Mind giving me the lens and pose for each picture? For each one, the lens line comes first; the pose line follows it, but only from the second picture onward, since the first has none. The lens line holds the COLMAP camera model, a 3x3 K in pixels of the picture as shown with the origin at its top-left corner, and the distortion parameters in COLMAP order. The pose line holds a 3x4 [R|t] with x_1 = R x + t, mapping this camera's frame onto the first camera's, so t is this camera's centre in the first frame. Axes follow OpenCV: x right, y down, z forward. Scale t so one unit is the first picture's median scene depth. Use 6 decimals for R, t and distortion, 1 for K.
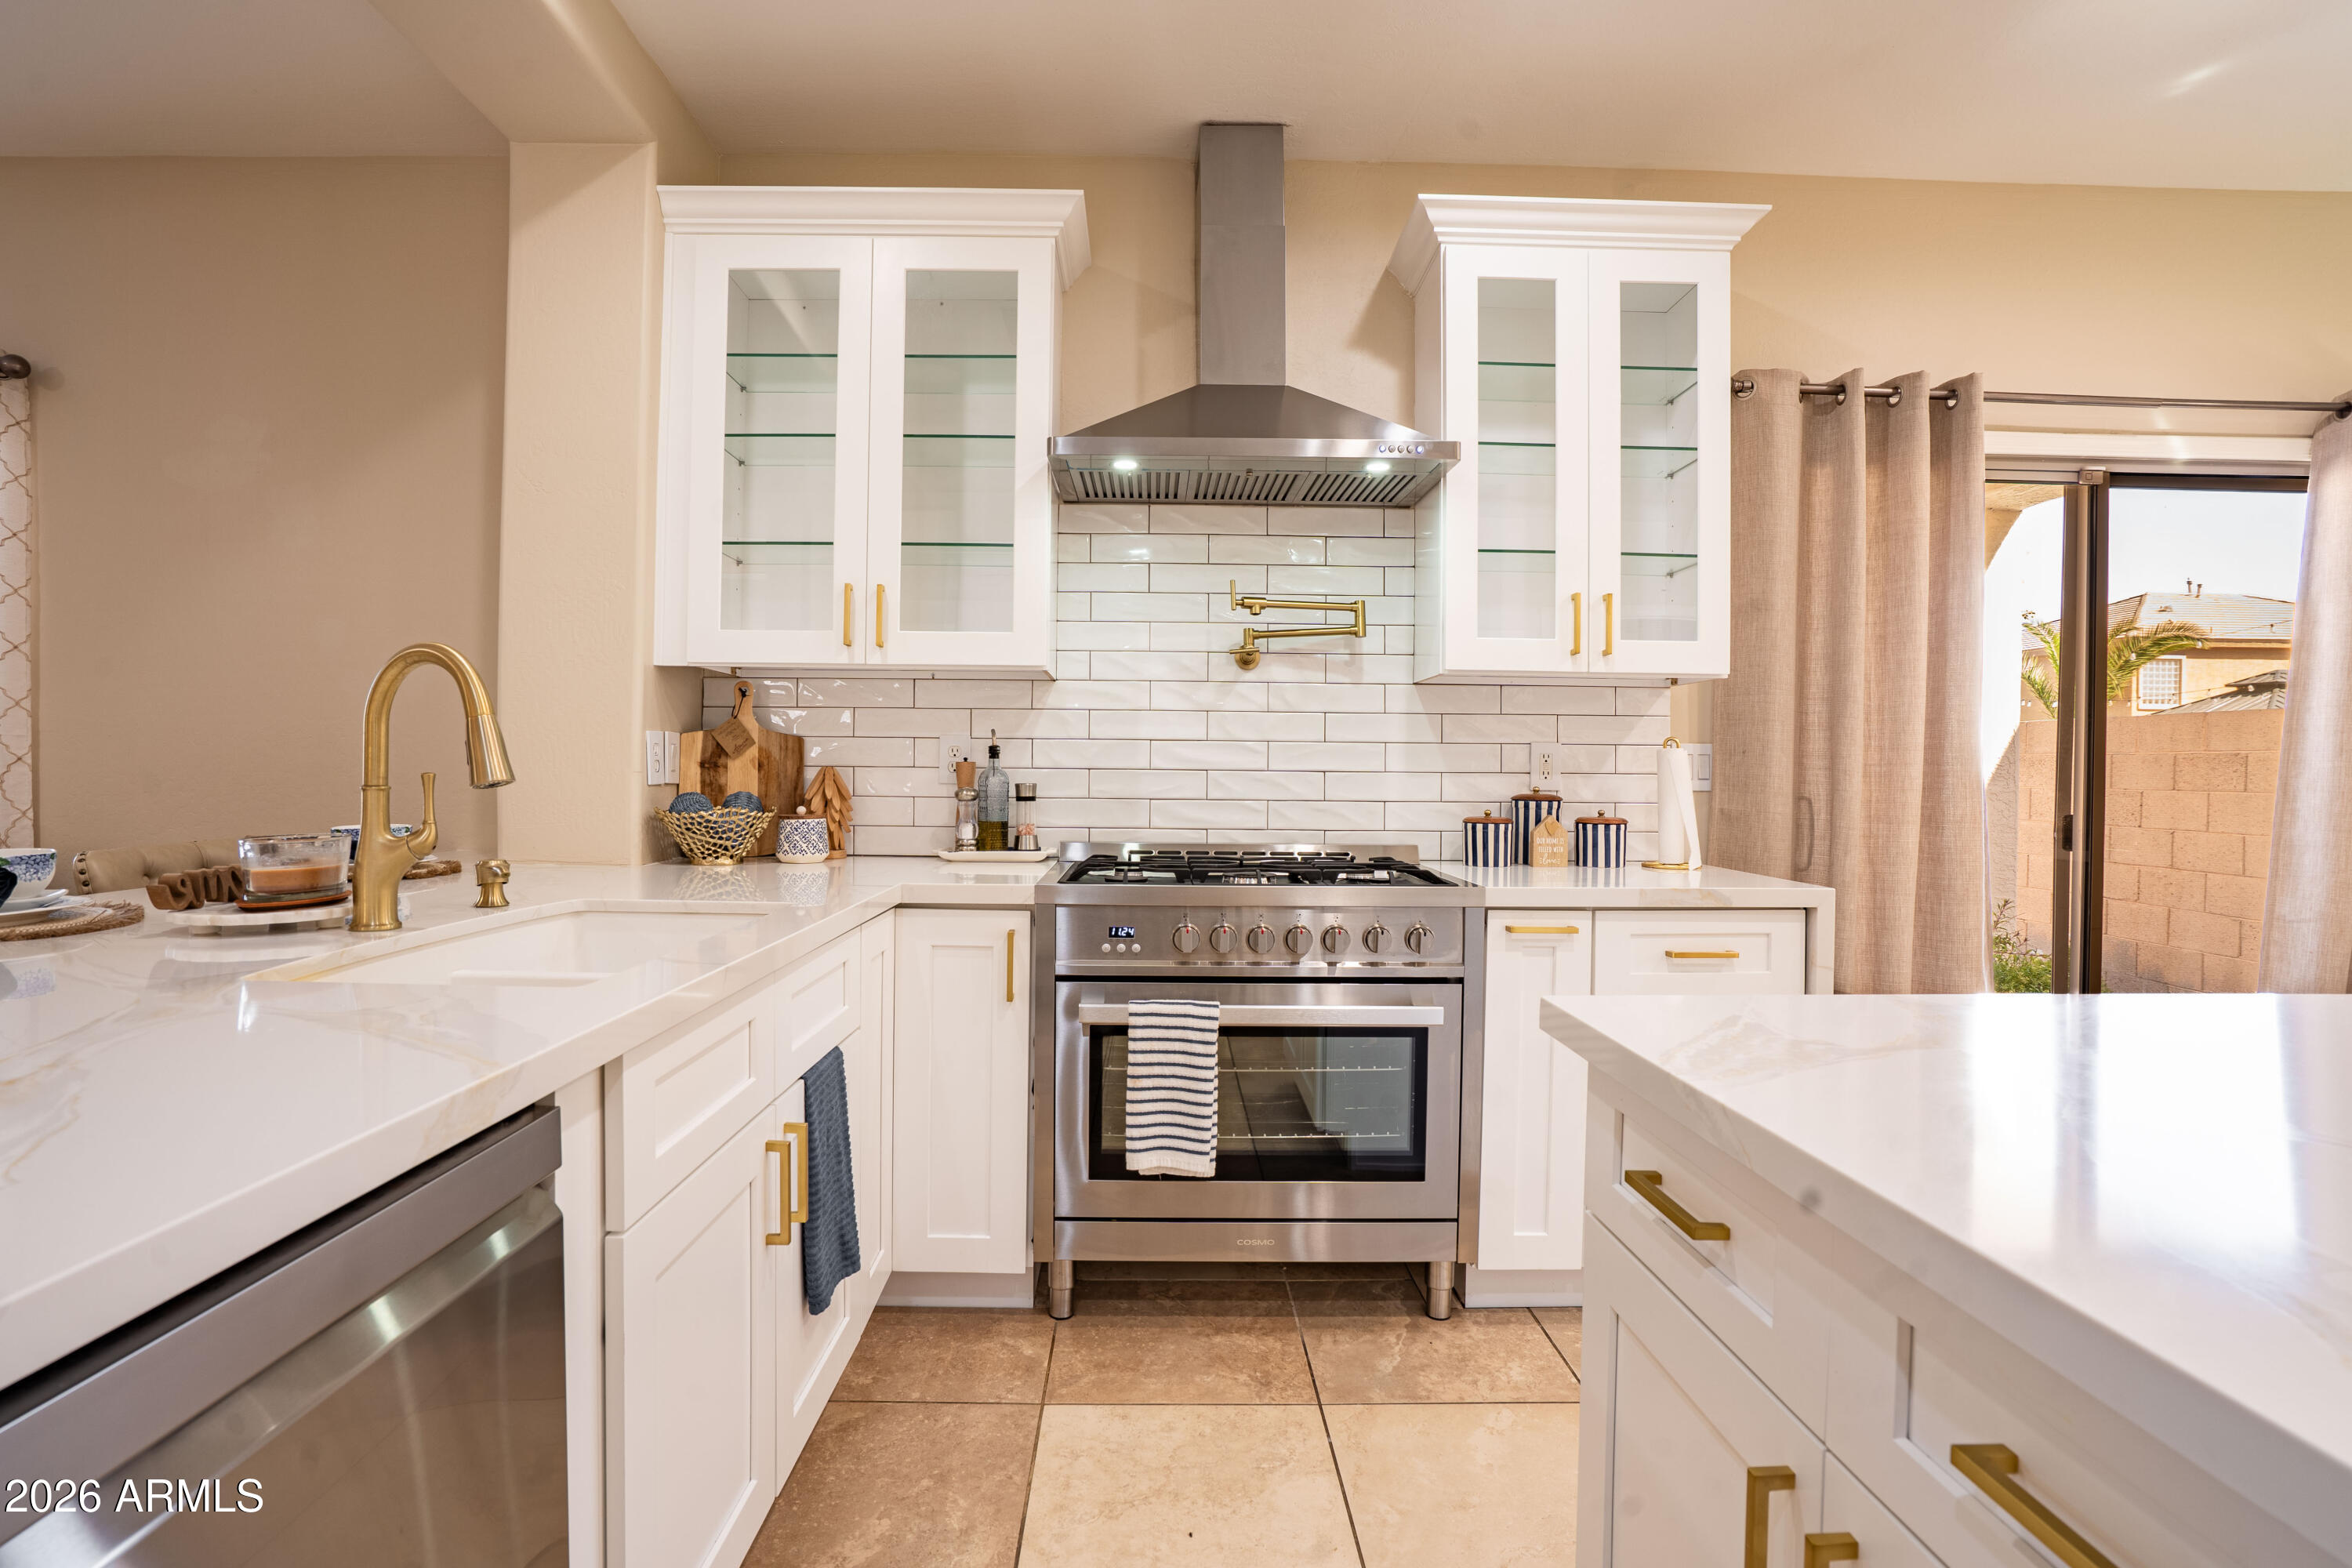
lens RADIAL K [[1101.3, 0, 1203.2], [0, 1101.3, 781.2], [0, 0, 1]] dist [-0.052112, 0.016917]
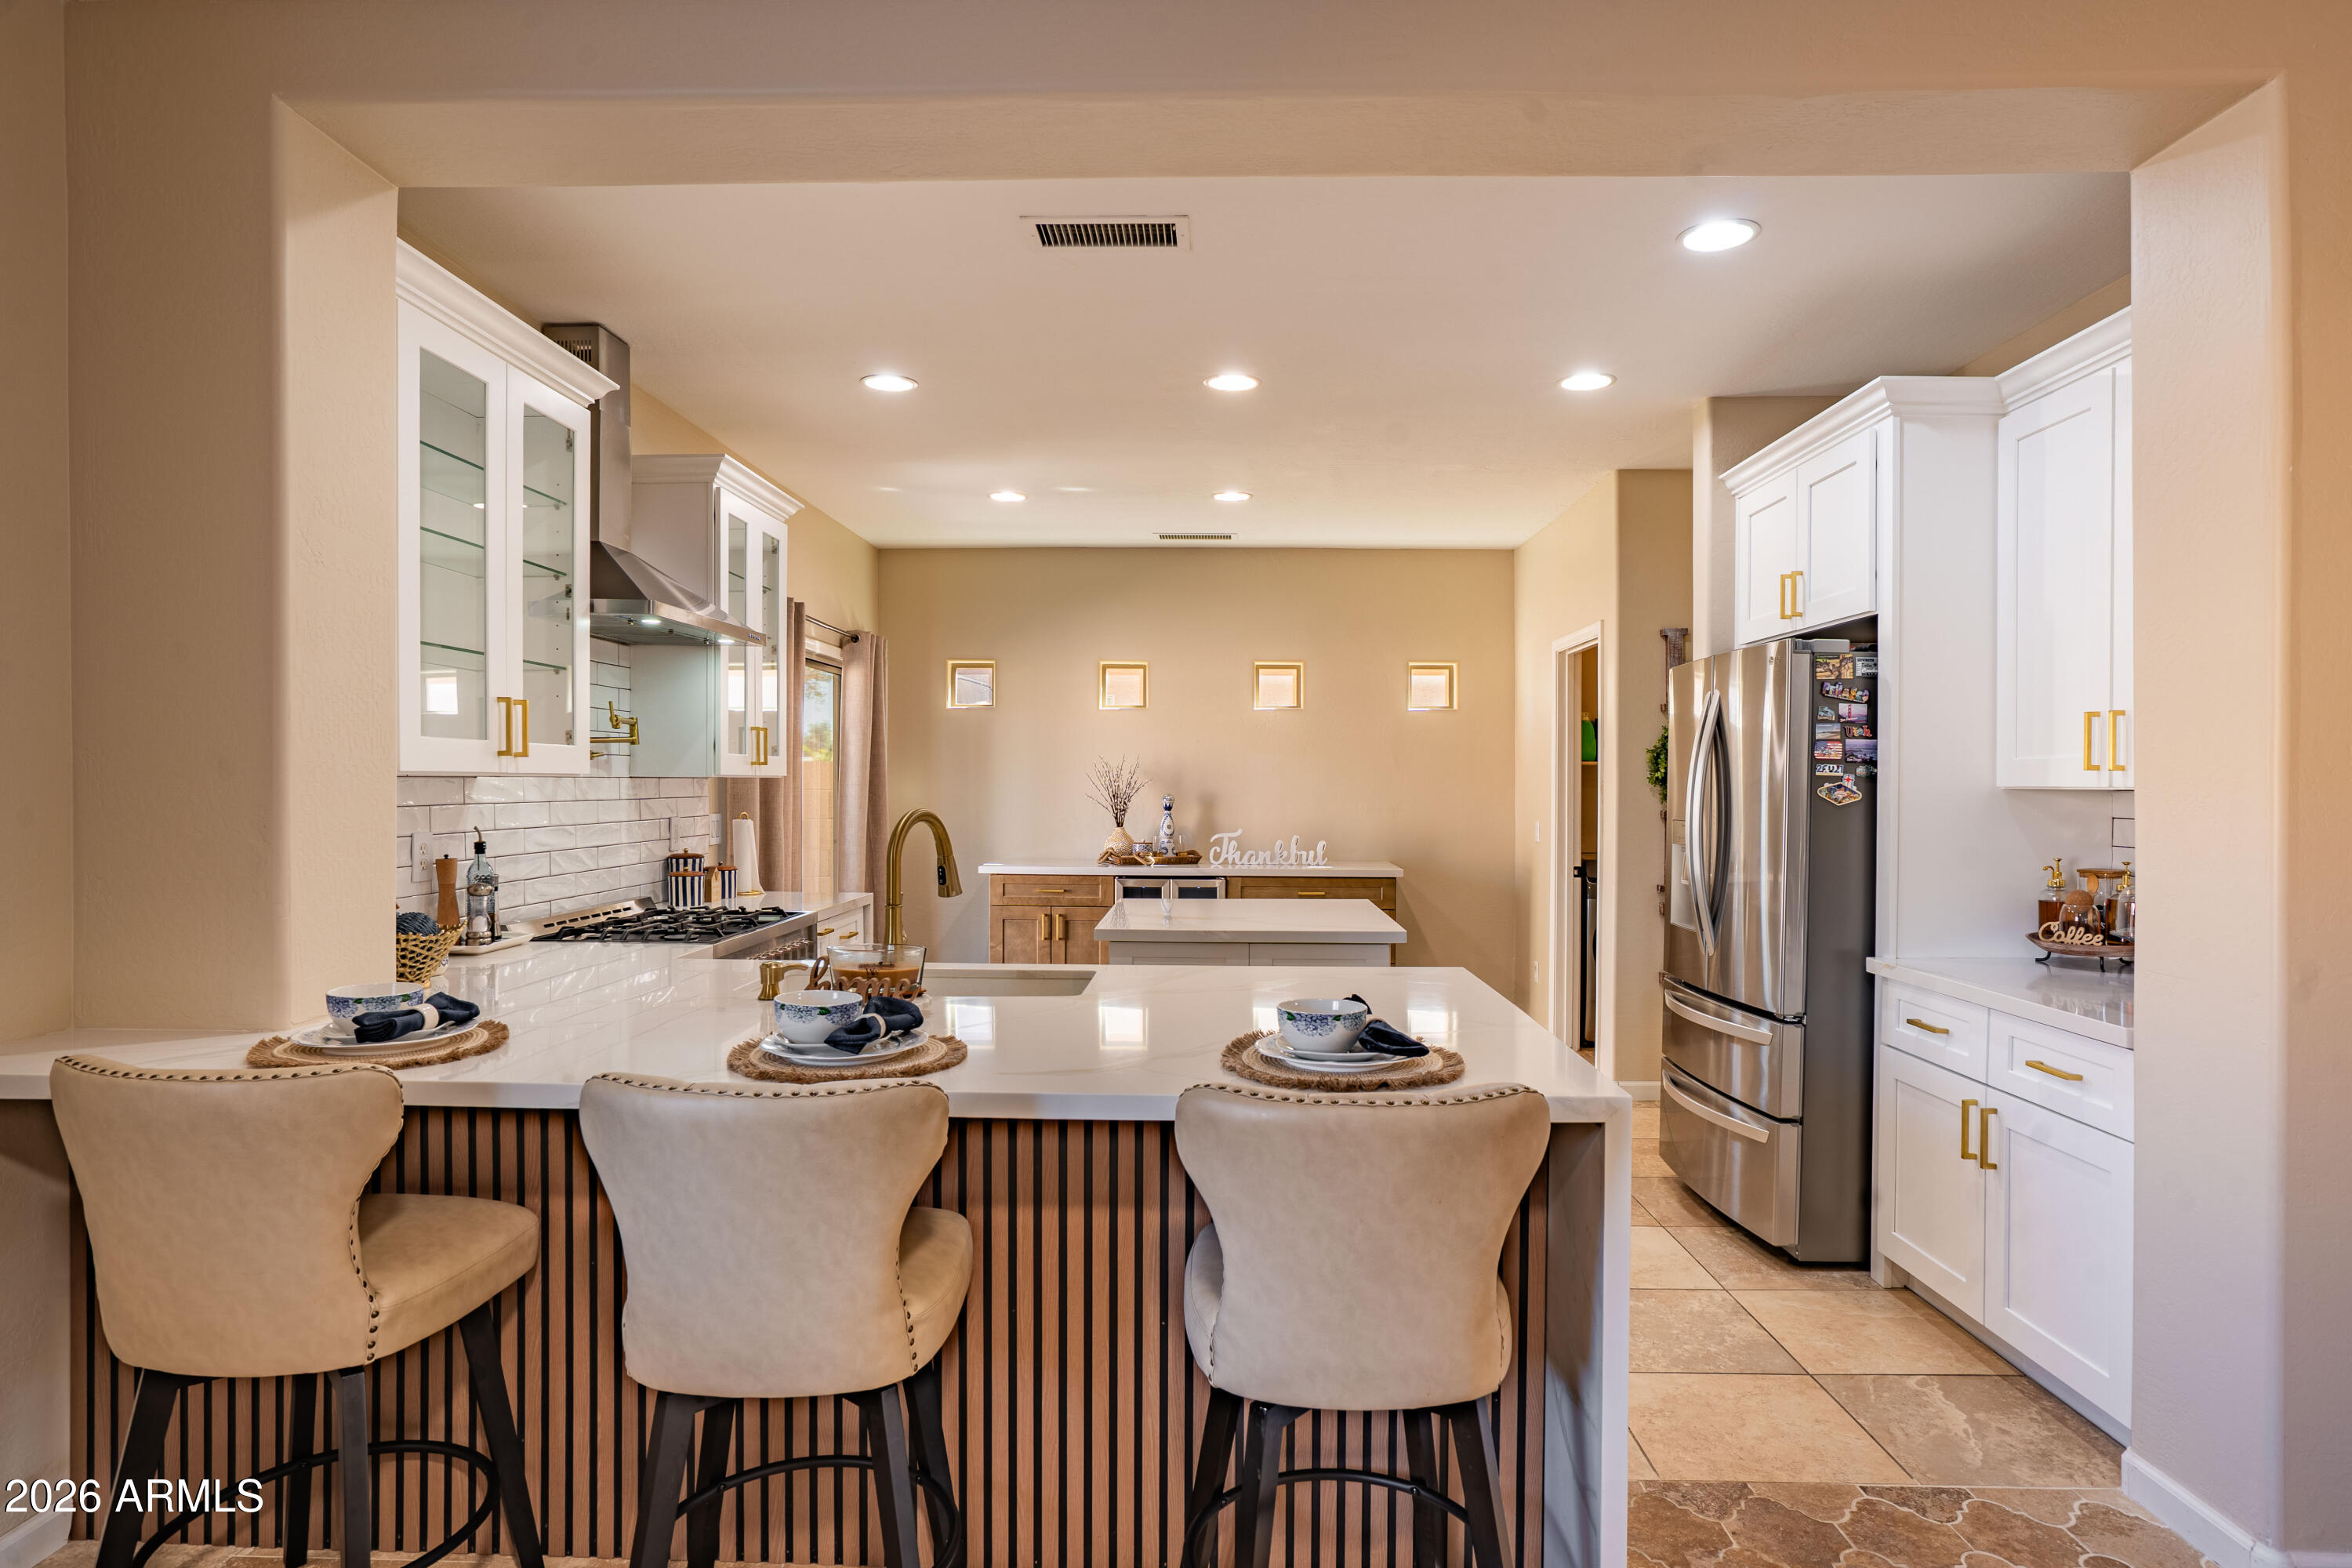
lens RADIAL K [[1309.0, 0, 1116.9], [0, 1309.0, 784.3], [0, 0, 1]] dist [-0.019677, 0.001965]
pose [[0.097232, -0.013593, 0.995169, -1.383190], [0.009967, 0.999870, 0.012684, -0.098027], [-0.995212, 0.008686, 0.097355, 0.269548]]
